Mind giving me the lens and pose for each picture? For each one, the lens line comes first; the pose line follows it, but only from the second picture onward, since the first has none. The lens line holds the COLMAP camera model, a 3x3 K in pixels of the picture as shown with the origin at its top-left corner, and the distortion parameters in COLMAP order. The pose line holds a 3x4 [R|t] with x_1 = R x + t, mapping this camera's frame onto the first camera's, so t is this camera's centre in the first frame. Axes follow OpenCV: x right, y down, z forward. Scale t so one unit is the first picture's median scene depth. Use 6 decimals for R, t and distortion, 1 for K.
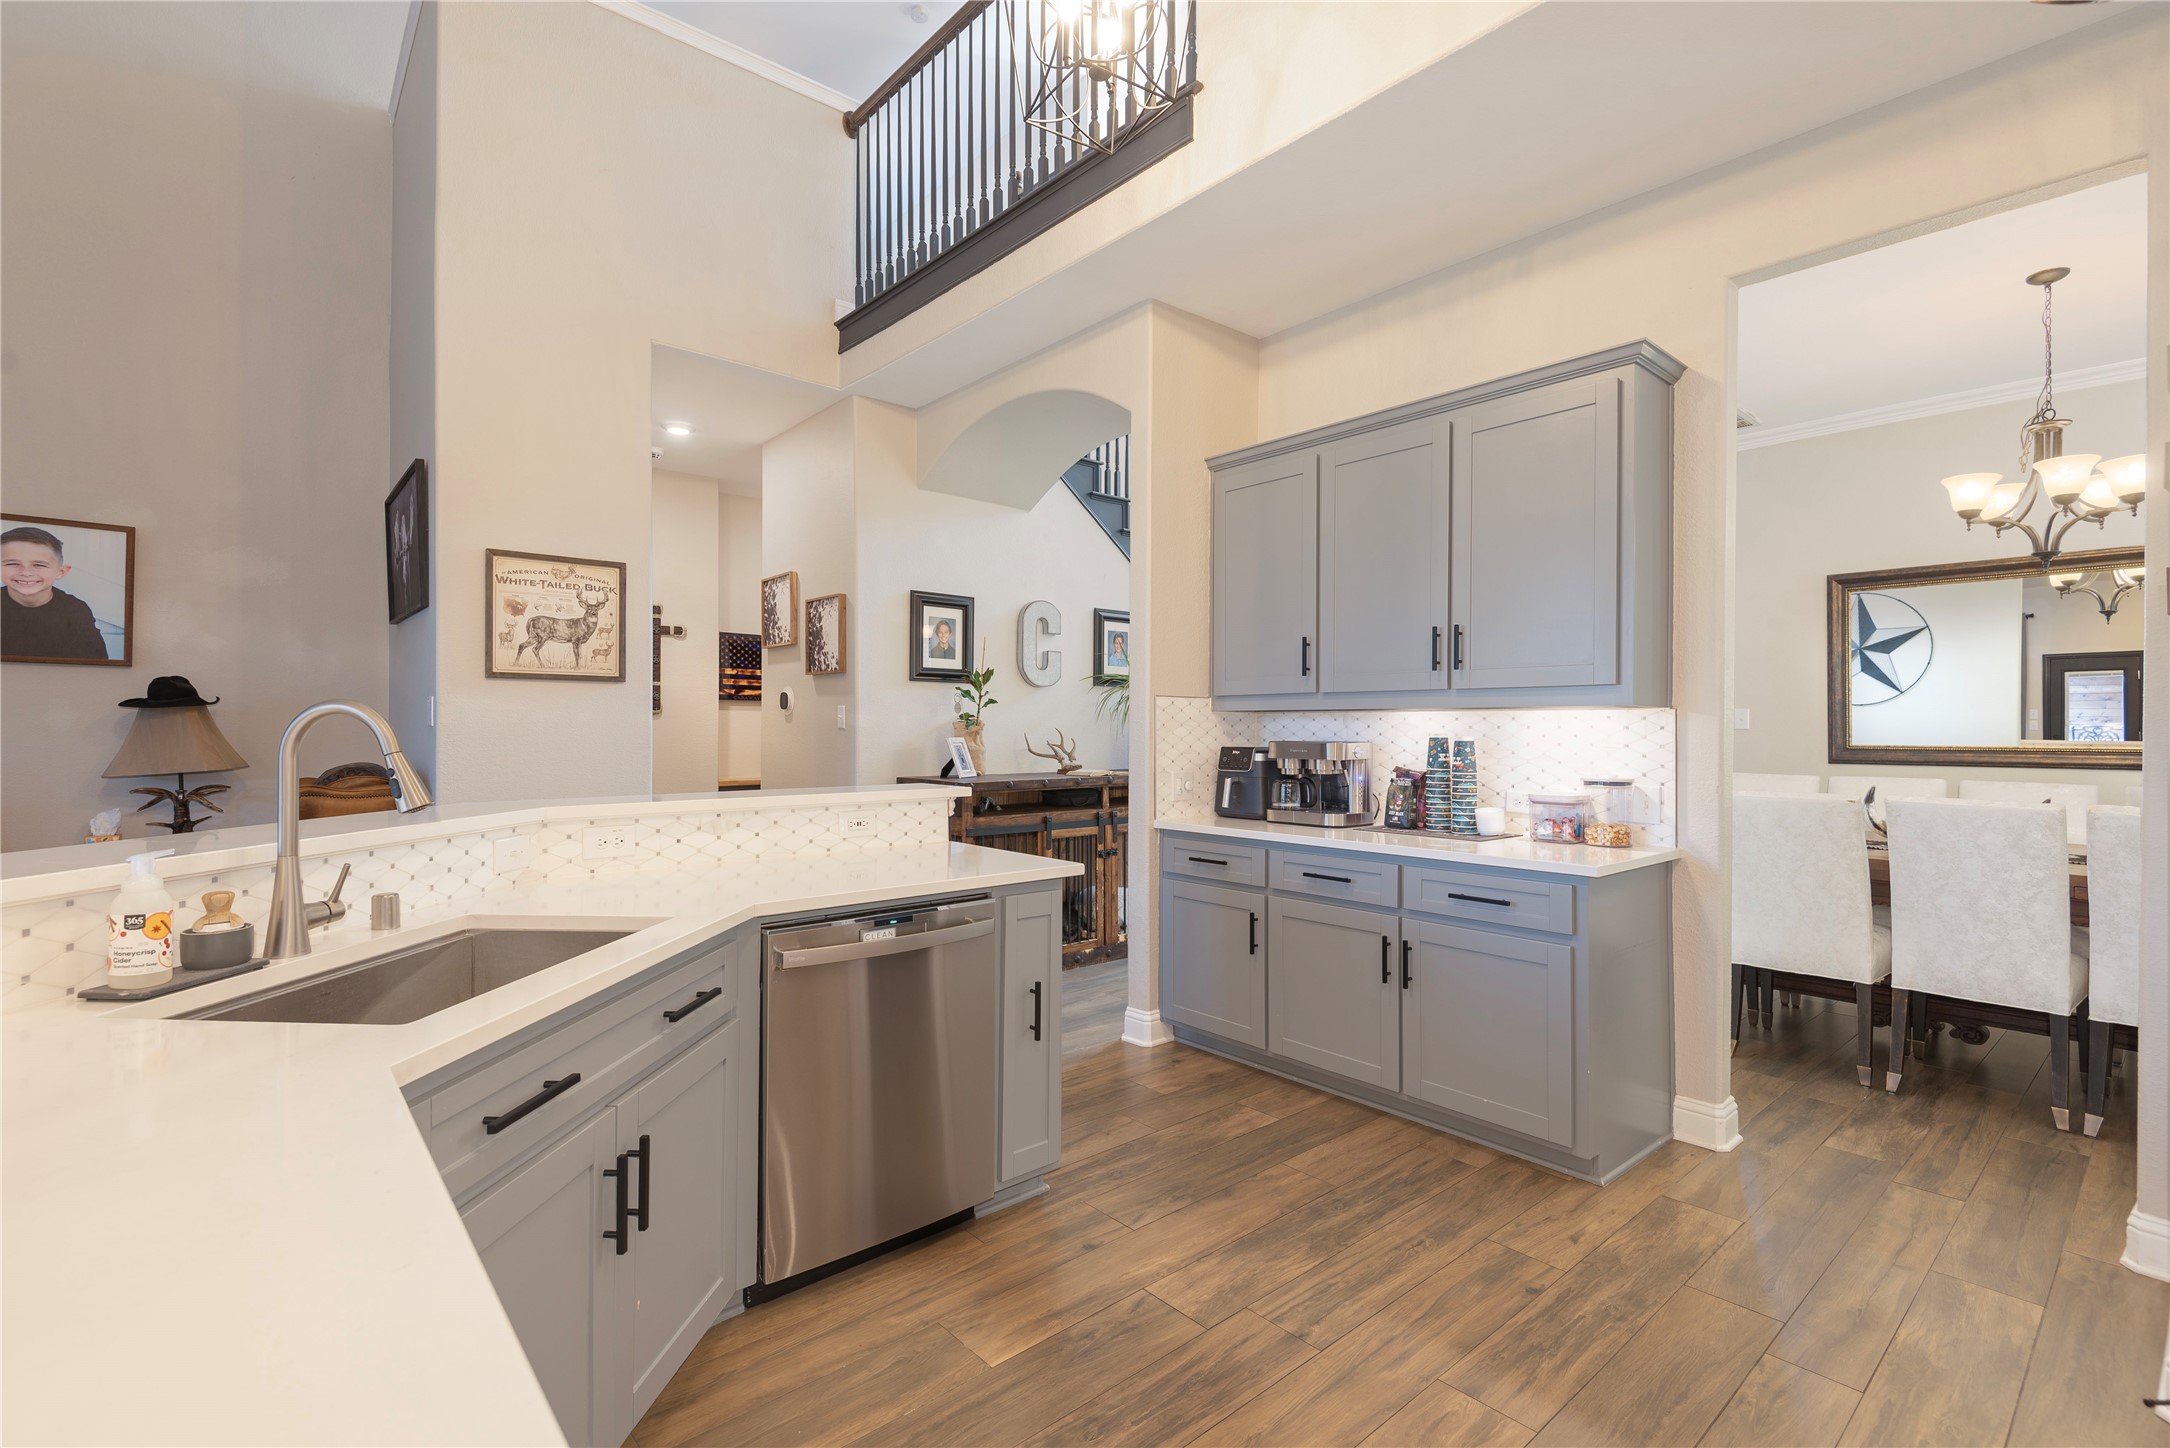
lens RADIAL K [[969.1, 0, 1097.2], [0, 969.1, 731.0], [0, 0, 1]] dist [-0.004671, -0.001526]
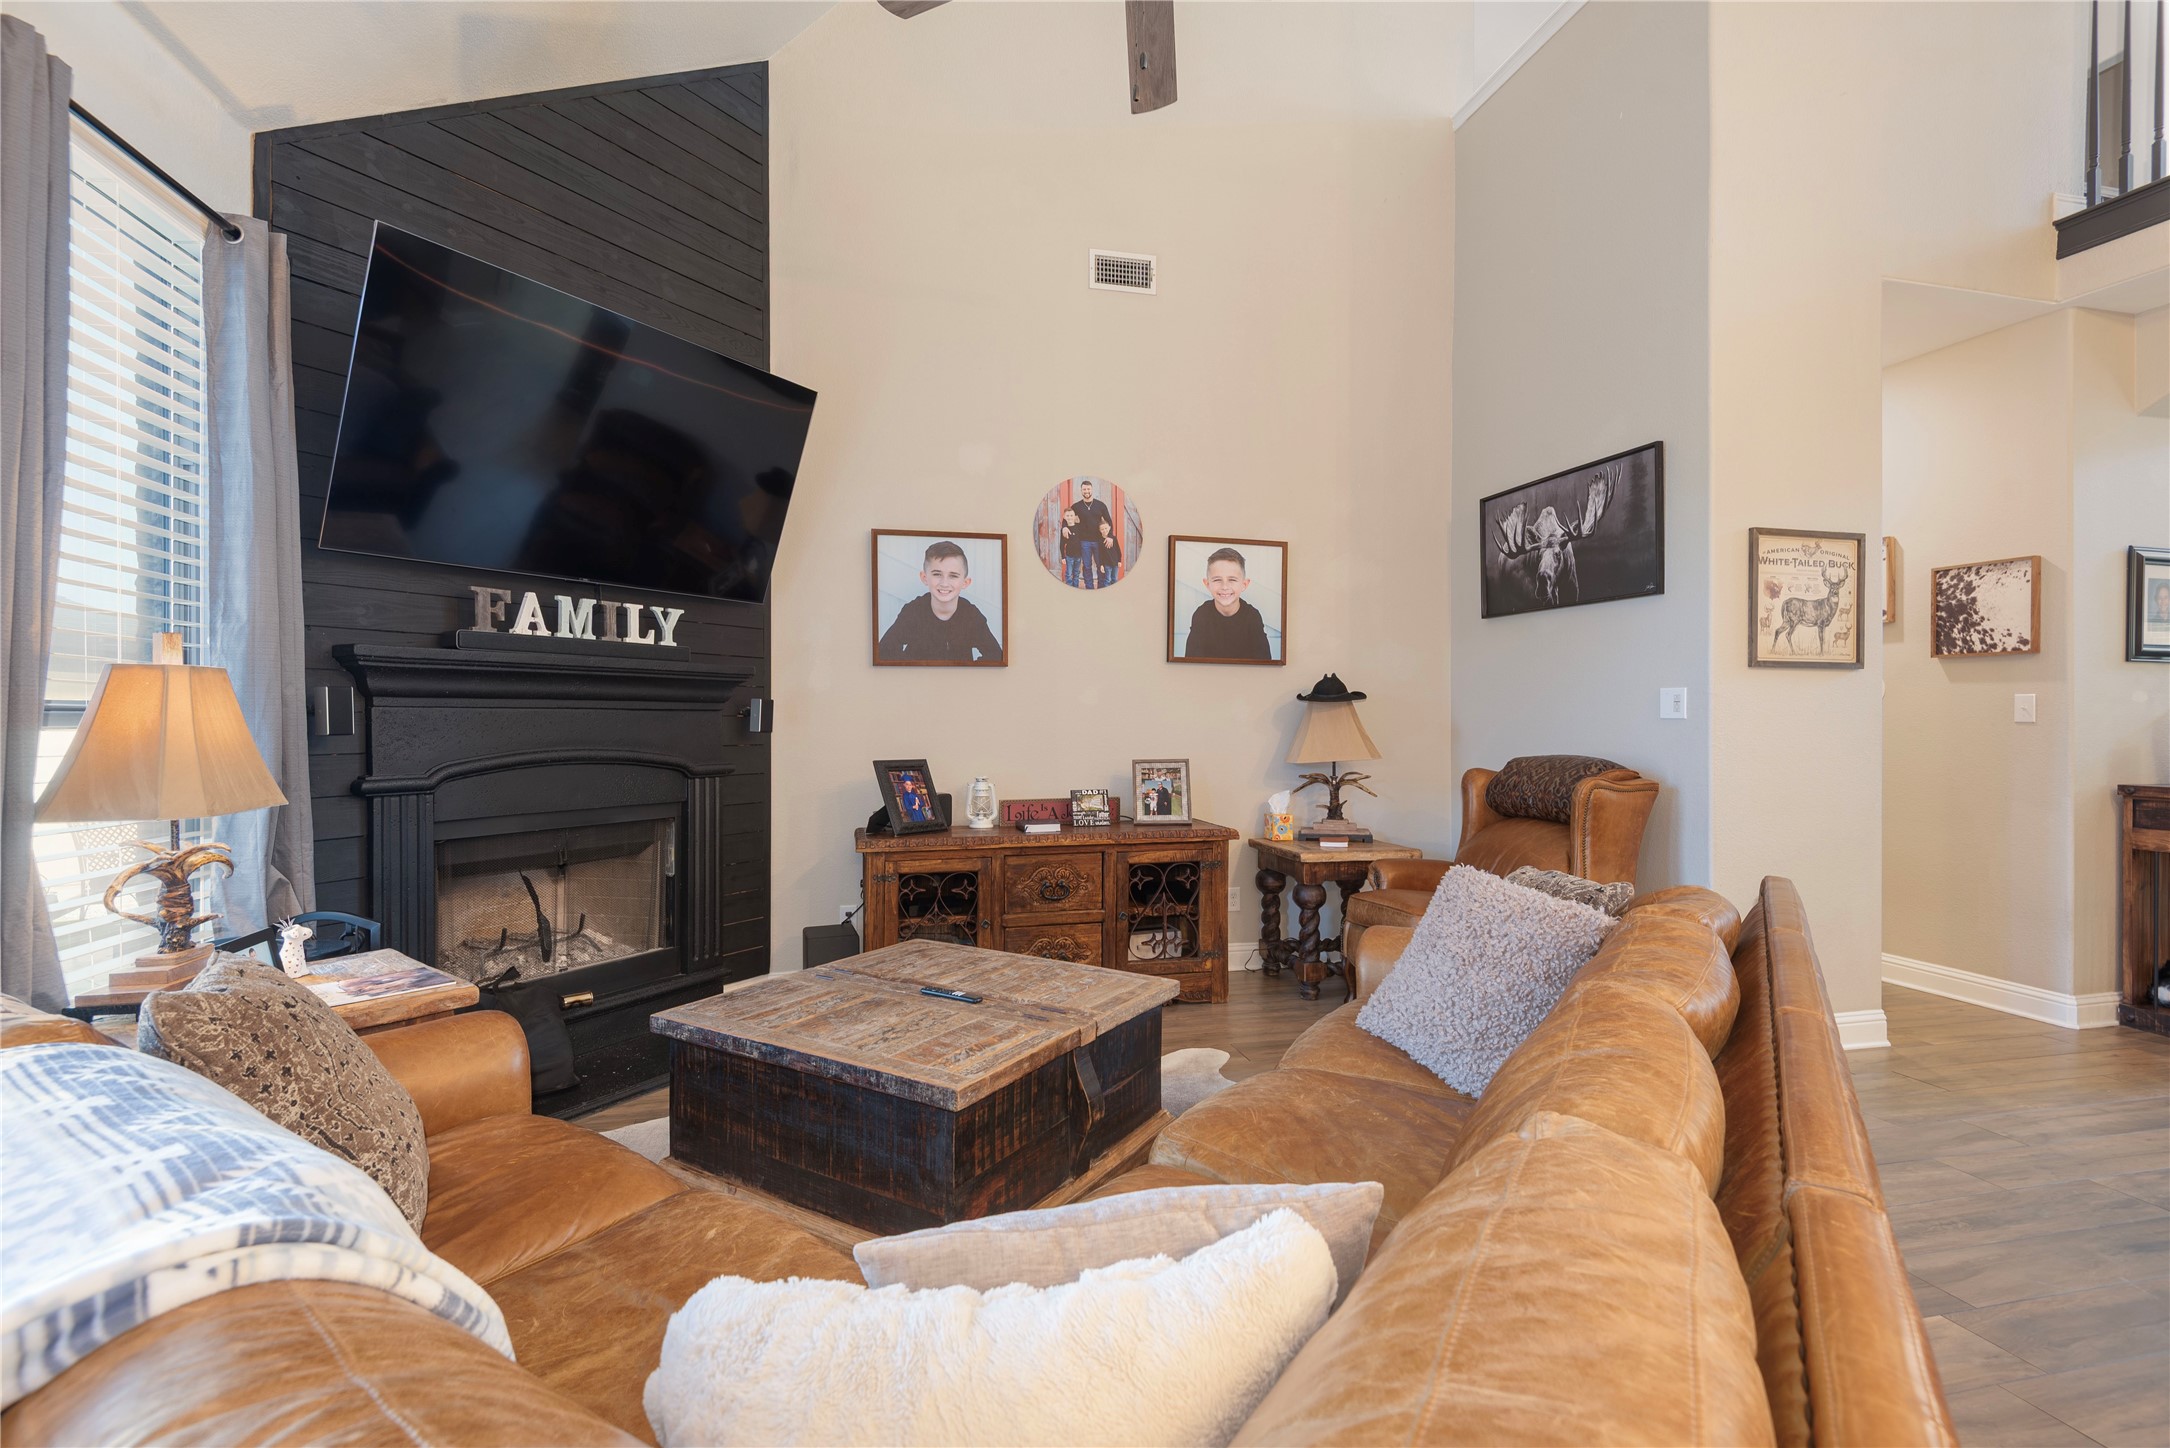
lens RADIAL K [[969.1, 0, 1068.4], [0, 969.1, 725.9], [0, 0, 1]] dist [-0.004671, -0.001526]
pose [[0.876422, 0.004382, -0.481523, -0.711540], [-0.002532, 0.999987, 0.004492, -0.000525], [0.481537, -0.002718, 0.876422, -0.123769]]
